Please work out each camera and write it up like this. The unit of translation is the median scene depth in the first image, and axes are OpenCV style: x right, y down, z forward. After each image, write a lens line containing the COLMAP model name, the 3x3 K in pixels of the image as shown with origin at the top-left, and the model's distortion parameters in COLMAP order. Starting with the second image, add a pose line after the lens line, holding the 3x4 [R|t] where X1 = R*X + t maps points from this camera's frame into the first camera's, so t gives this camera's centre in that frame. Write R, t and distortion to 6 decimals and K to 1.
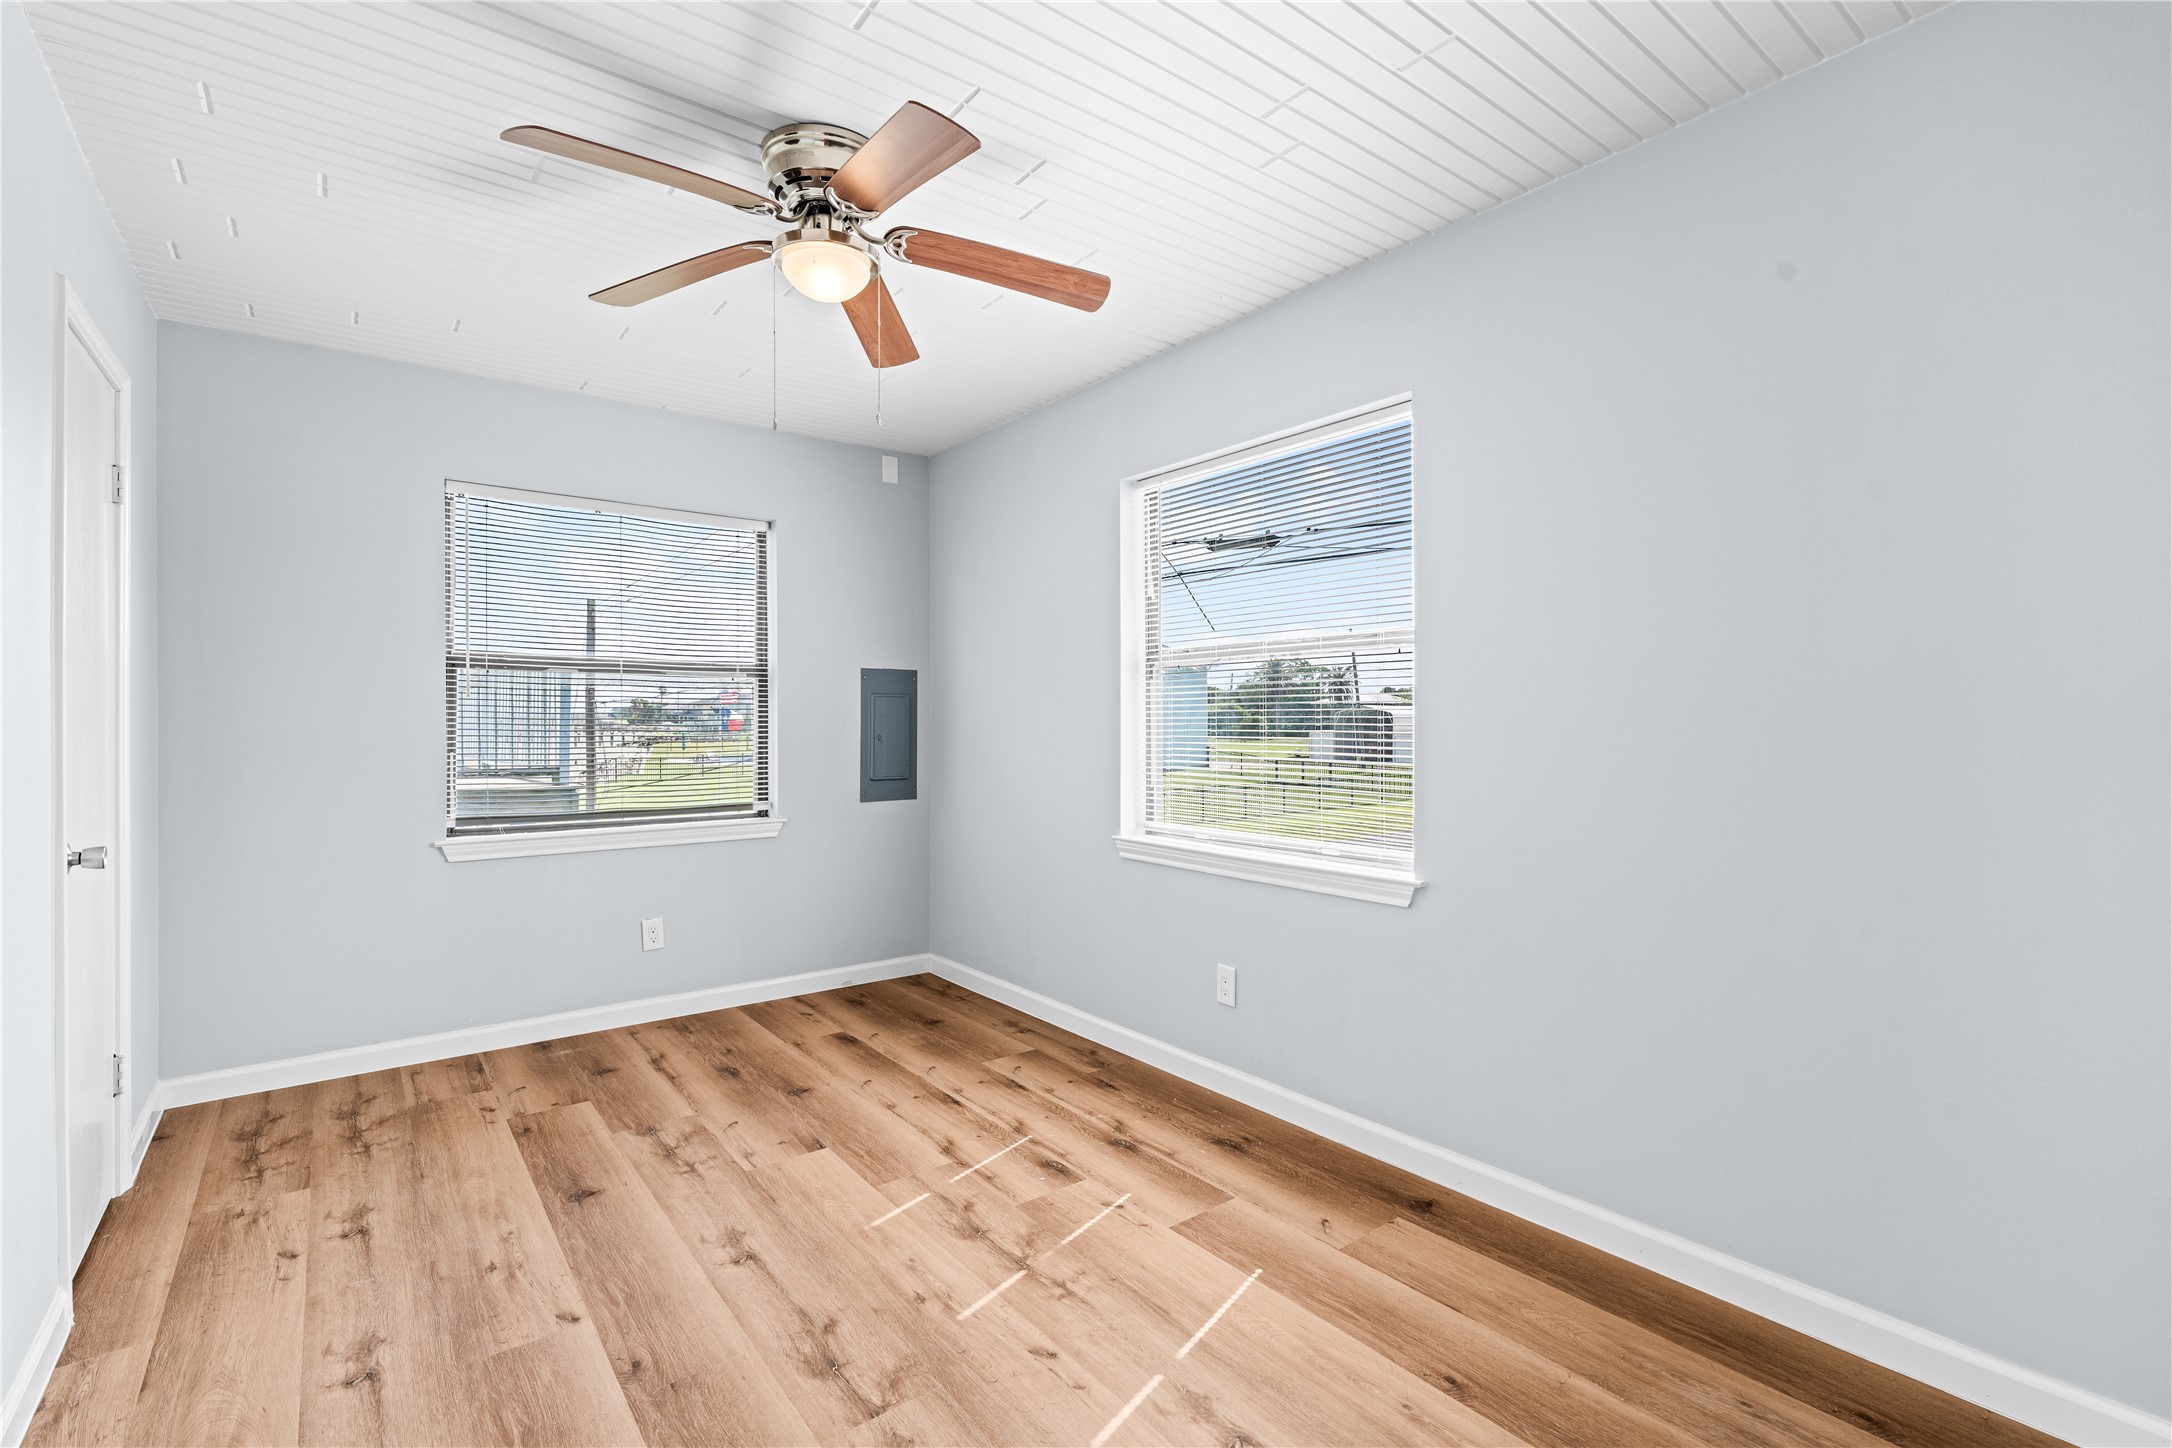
lens RADIAL K [[995.2, 0, 1086.4], [0, 995.2, 718.2], [0, 0, 1]] dist [-0.008029, 0.000453]
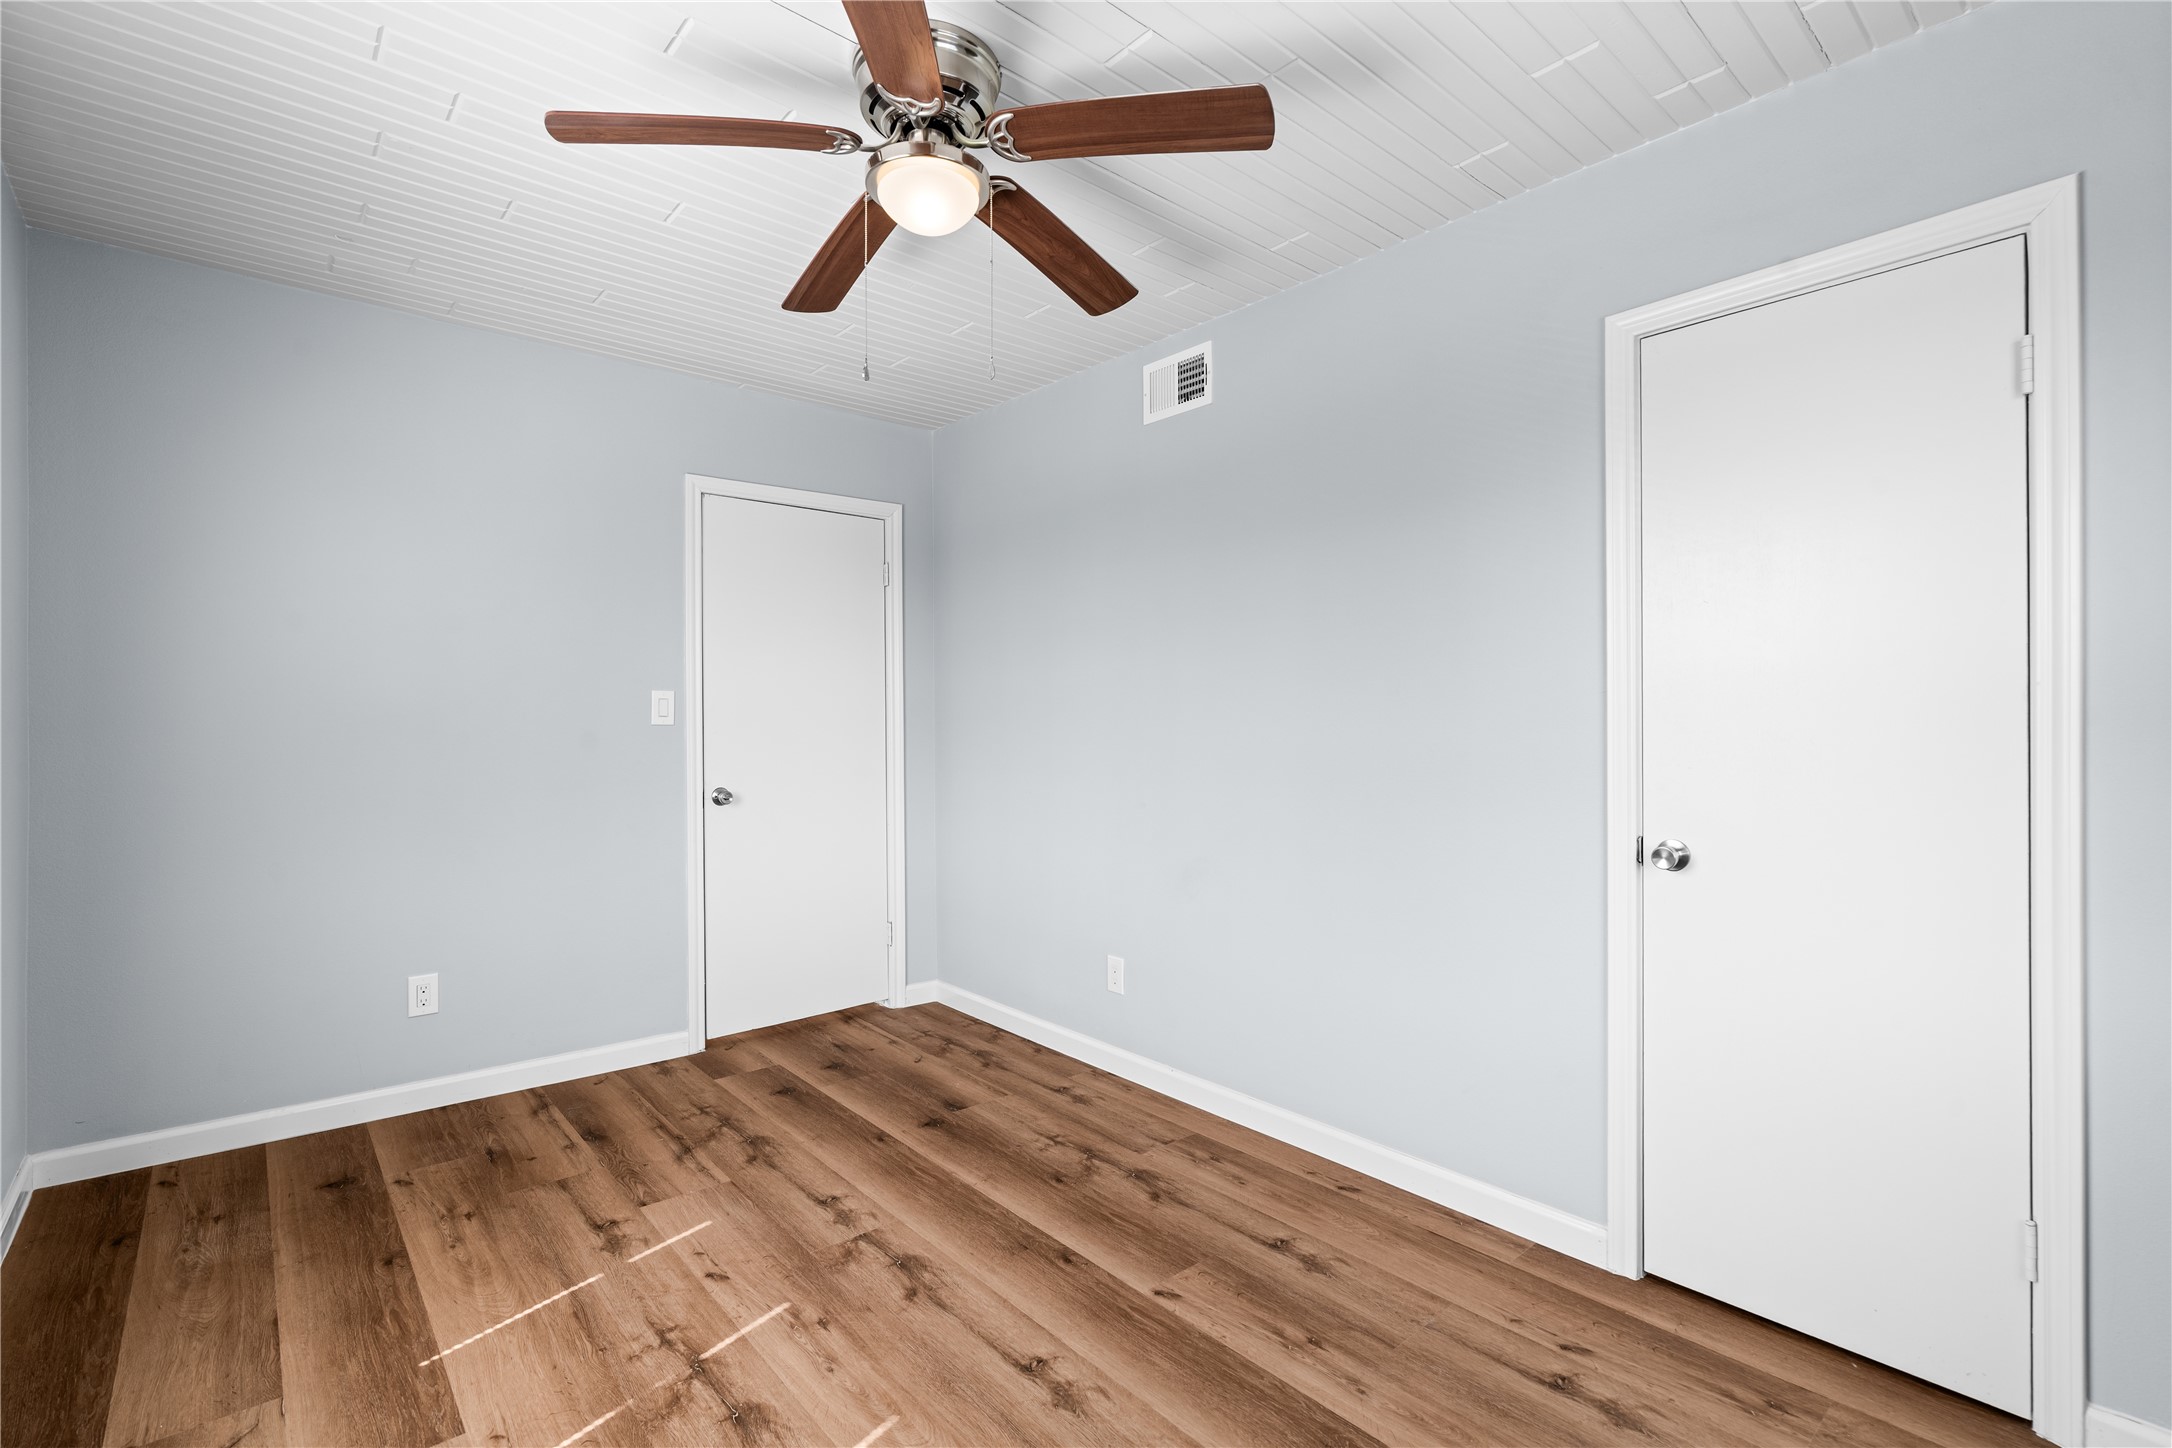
lens RADIAL K [[995.2, 0, 1085.6], [0, 995.2, 717.1], [0, 0, 1]] dist [-0.008029, 0.000453]
pose [[-0.998305, 0.003280, -0.058107, -0.374865], [0.003431, 0.999991, -0.002496, 0.000125], [0.058098, -0.002691, -0.998307, 2.015380]]
